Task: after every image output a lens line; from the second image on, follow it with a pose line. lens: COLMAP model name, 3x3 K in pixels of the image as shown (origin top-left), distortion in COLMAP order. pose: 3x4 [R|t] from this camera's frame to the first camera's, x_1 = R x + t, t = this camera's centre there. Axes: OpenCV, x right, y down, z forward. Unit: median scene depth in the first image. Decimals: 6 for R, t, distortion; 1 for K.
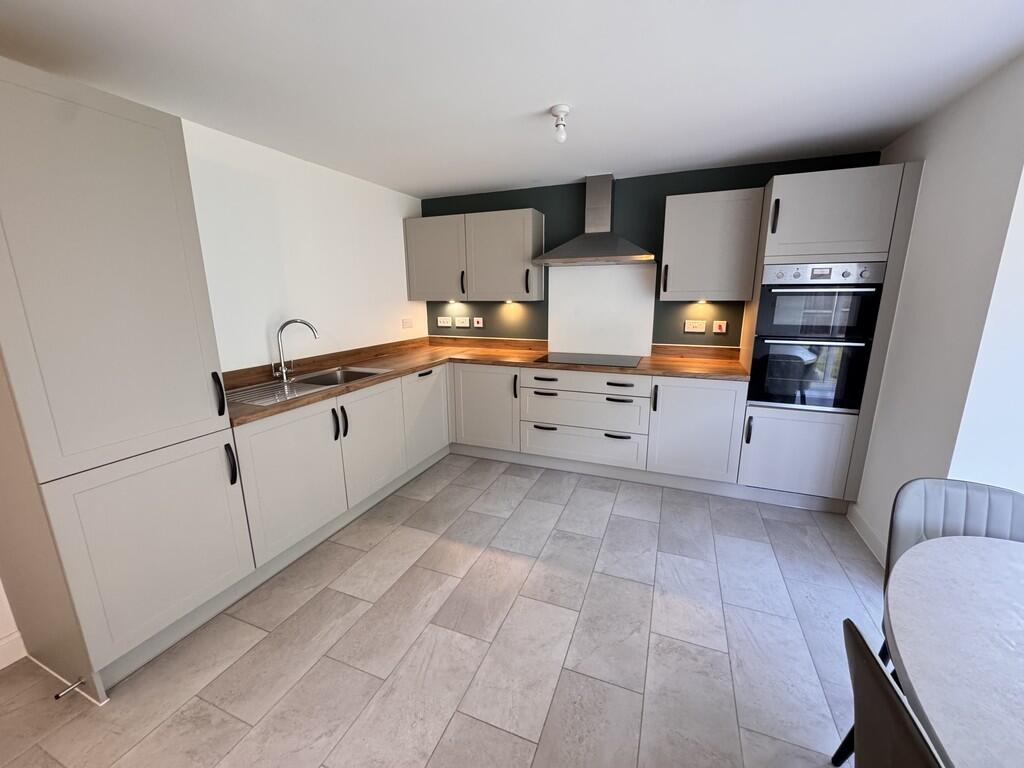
lens RADIAL K [[409.7, 0, 513.1], [0, 409.7, 383.3], [0, 0, 1]] dist [-0.001391, -0.000280]
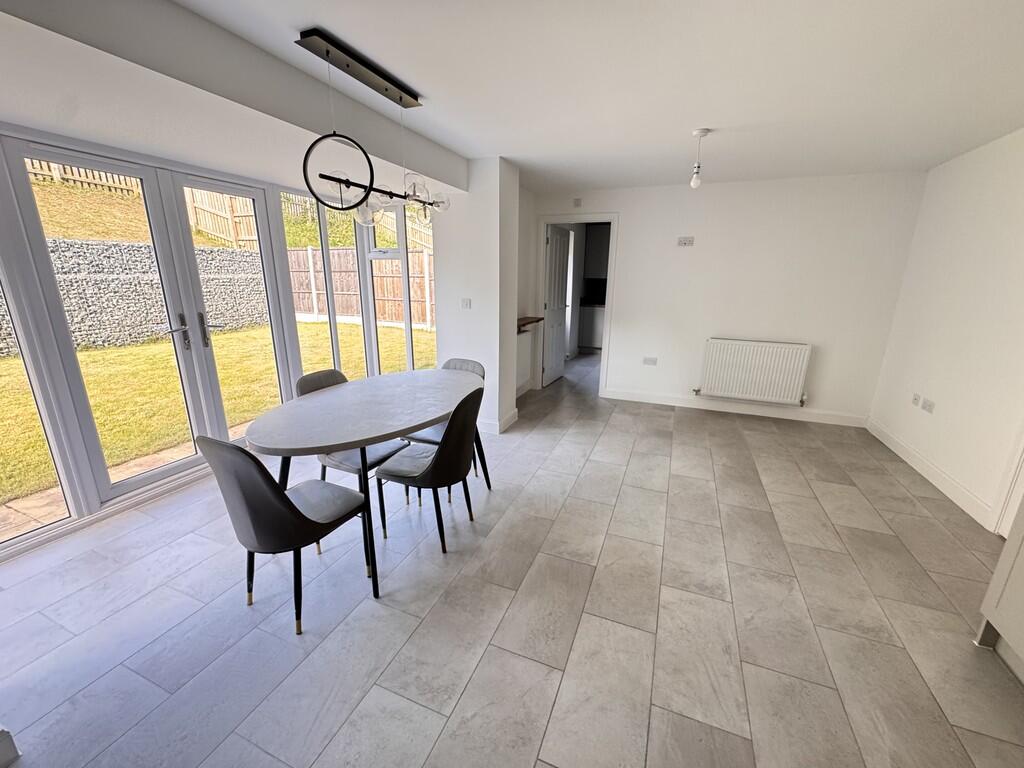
lens RADIAL K [[409.7, 0, 513.2], [0, 409.7, 378.8], [0, 0, 1]] dist [-0.001391, -0.000280]
pose [[-0.999961, -0.005016, 0.007308, 0.140102], [-0.001150, 0.890936, 0.454127, -0.199218], [-0.008789, 0.454100, -0.890907, 0.917235]]
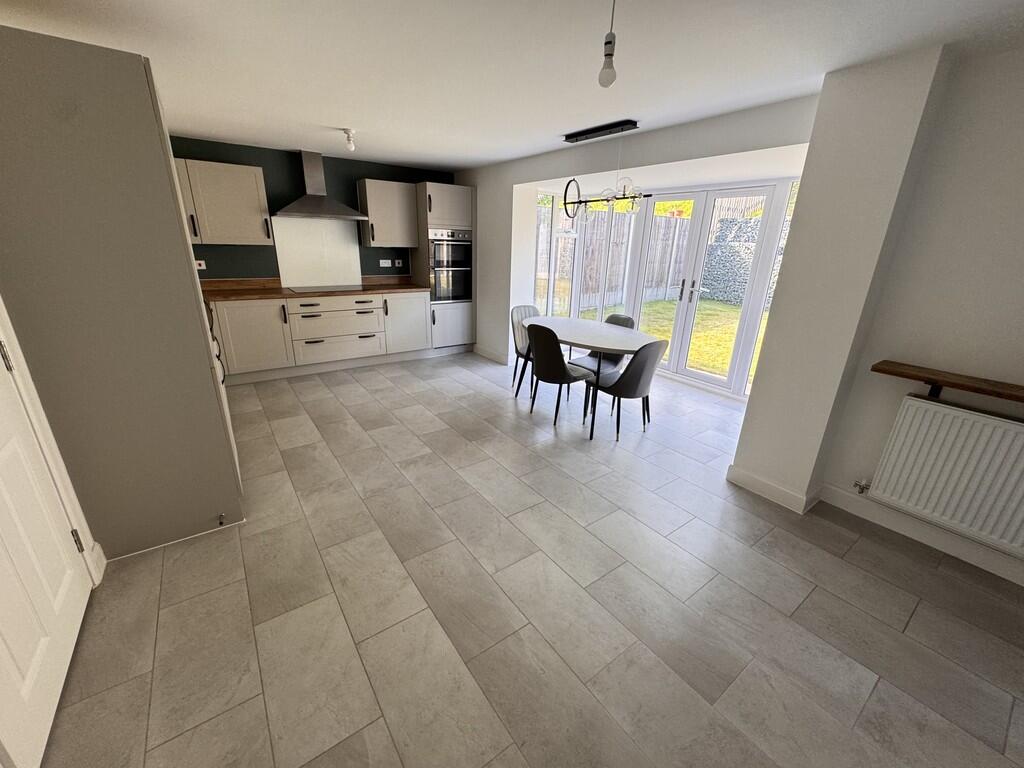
lens RADIAL K [[409.7, 0, 513.7], [0, 409.7, 382.5], [0, 0, 1]] dist [-0.001391, -0.000280]
pose [[0.529231, -0.253641, 0.809680, -0.857827], [0.151550, 0.967186, 0.203924, 0.075298], [-0.834834, 0.014784, 0.550303, -0.363151]]
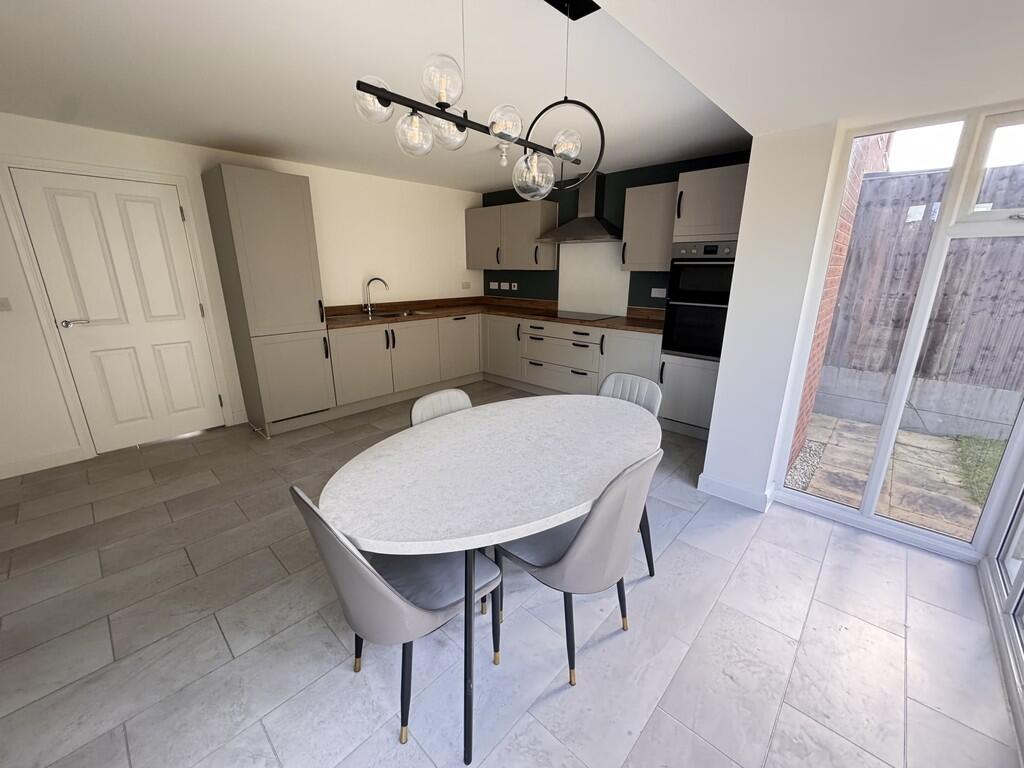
lens RADIAL K [[409.7, 0, 513.3], [0, 409.7, 382.6], [0, 0, 1]] dist [-0.001391, -0.000280]
pose [[0.932007, 0.109229, -0.345588, 0.591720], [-0.088513, 0.993231, 0.075220, 0.090248], [0.351465, -0.039517, 0.935367, -0.377974]]
